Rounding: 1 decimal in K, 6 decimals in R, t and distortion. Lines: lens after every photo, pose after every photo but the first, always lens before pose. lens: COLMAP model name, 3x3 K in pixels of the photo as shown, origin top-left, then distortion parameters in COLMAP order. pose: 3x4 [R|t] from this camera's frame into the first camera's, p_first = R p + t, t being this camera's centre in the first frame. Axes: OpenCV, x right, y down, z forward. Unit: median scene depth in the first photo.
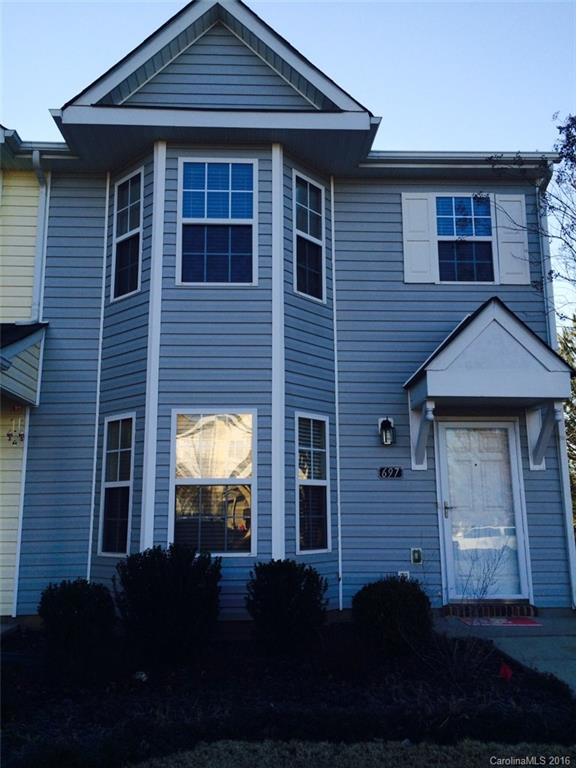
lens RADIAL K [[658.9, 0, 288.0], [0, 658.9, 384.0], [0, 0, 1]] dist [0.053769, -0.005394]
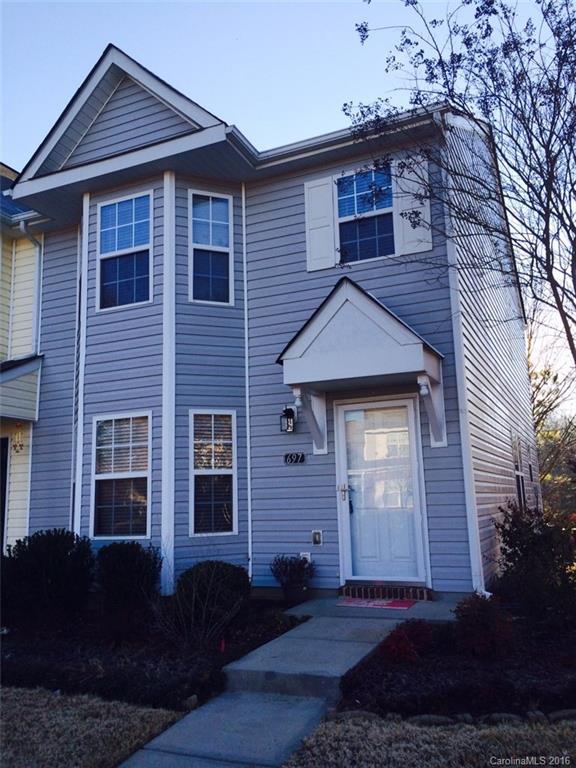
lens RADIAL K [[658.9, 0, 288.0], [0, 658.9, 384.0], [0, 0, 1]] dist [0.053769, -0.005394]
pose [[0.892460, -0.101654, -0.439525, 0.620153], [0.111918, 0.993714, -0.002576, 0.019270], [0.437024, -0.046892, 0.898227, 0.068700]]
